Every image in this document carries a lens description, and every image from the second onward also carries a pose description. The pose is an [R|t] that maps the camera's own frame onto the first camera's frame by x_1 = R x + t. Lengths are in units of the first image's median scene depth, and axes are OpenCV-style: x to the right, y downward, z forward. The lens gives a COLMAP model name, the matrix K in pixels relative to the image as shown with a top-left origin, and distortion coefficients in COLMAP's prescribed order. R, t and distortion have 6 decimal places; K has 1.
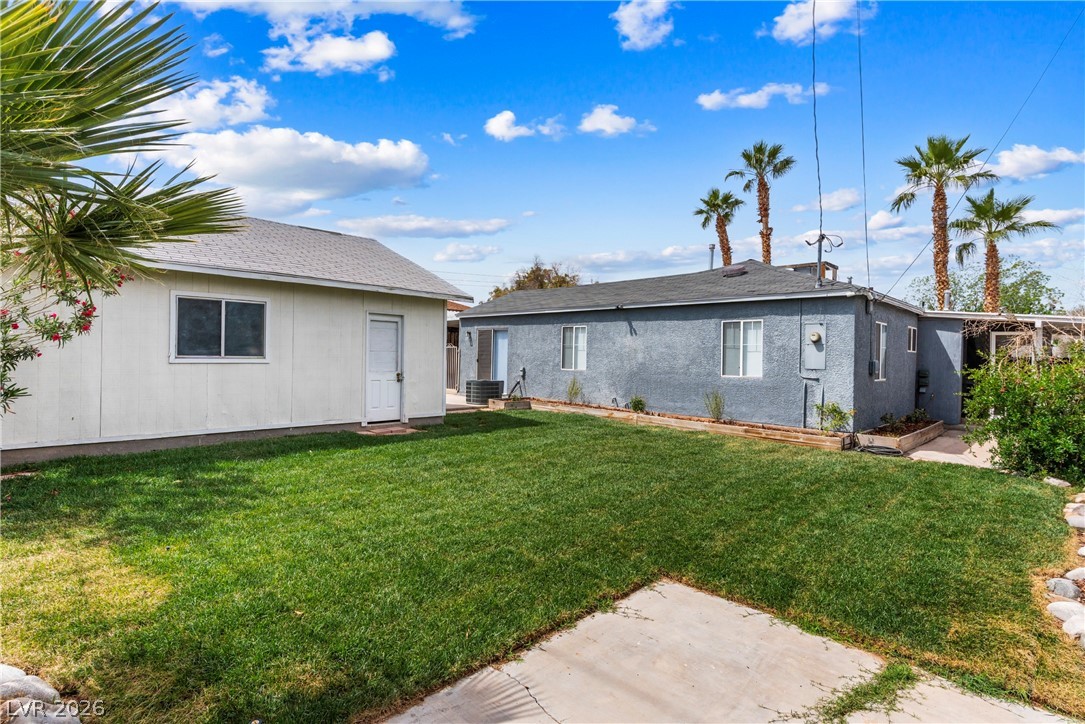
lens RADIAL K [[539.0, 0, 533.3], [0, 539.0, 360.7], [0, 0, 1]] dist [-0.004922, -0.000826]
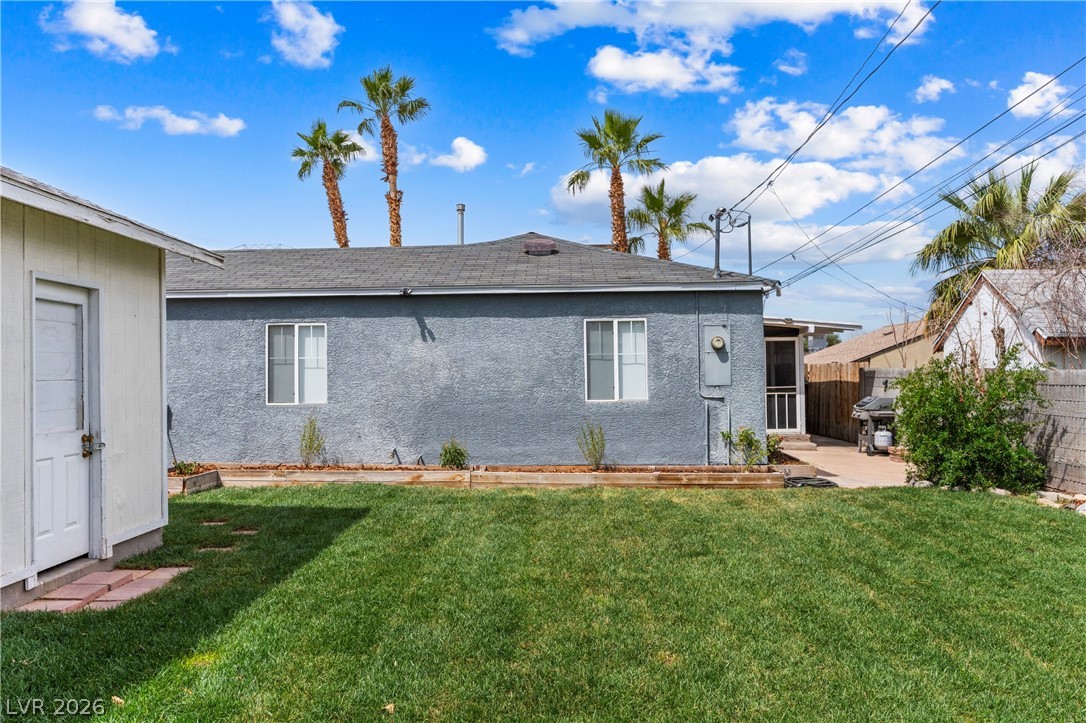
lens RADIAL K [[786.0, 0, 536.2], [0, 786.0, 362.1], [0, 0, 1]] dist [-0.000531, -0.002890]
pose [[0.726858, -0.016602, 0.686587, -0.326867], [0.032308, 0.999428, -0.010035, -0.011011], [-0.686027, 0.029476, 0.726979, 0.289252]]
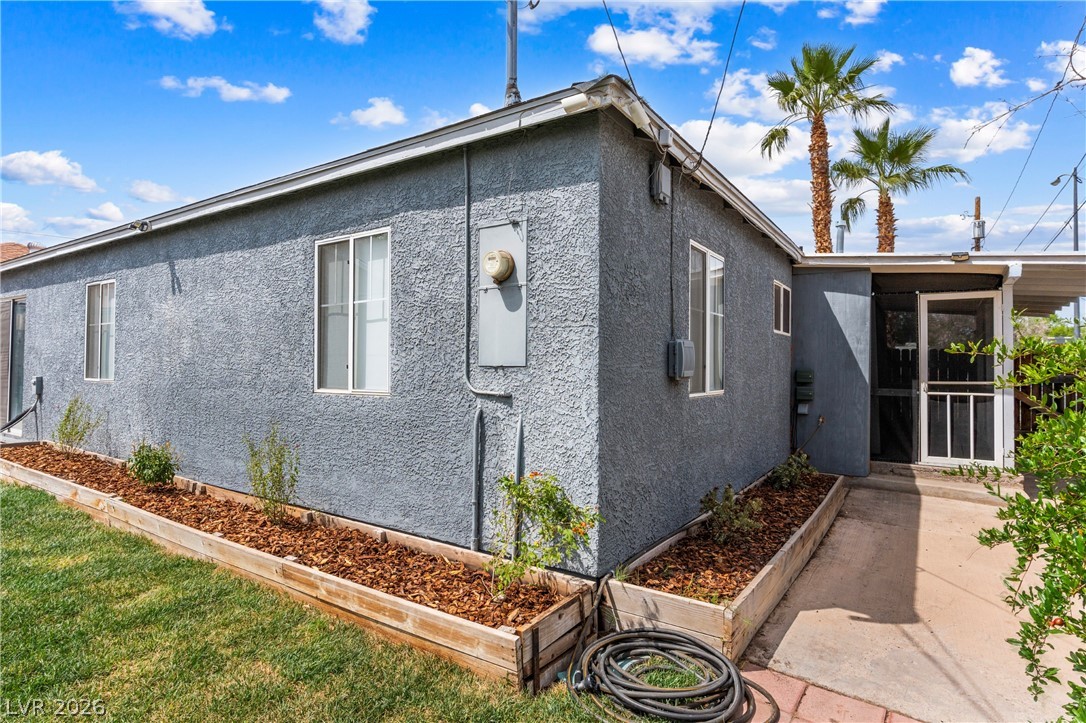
lens RADIAL K [[582.5, 0, 541.6], [0, 582.5, 361.0], [0, 0, 1]] dist [0.005762, 0.001160]
pose [[0.978502, -0.008721, 0.206054, 0.369429], [0.012159, 0.999807, -0.015426, 0.014374], [-0.205880, 0.017600, 0.978419, 0.510699]]
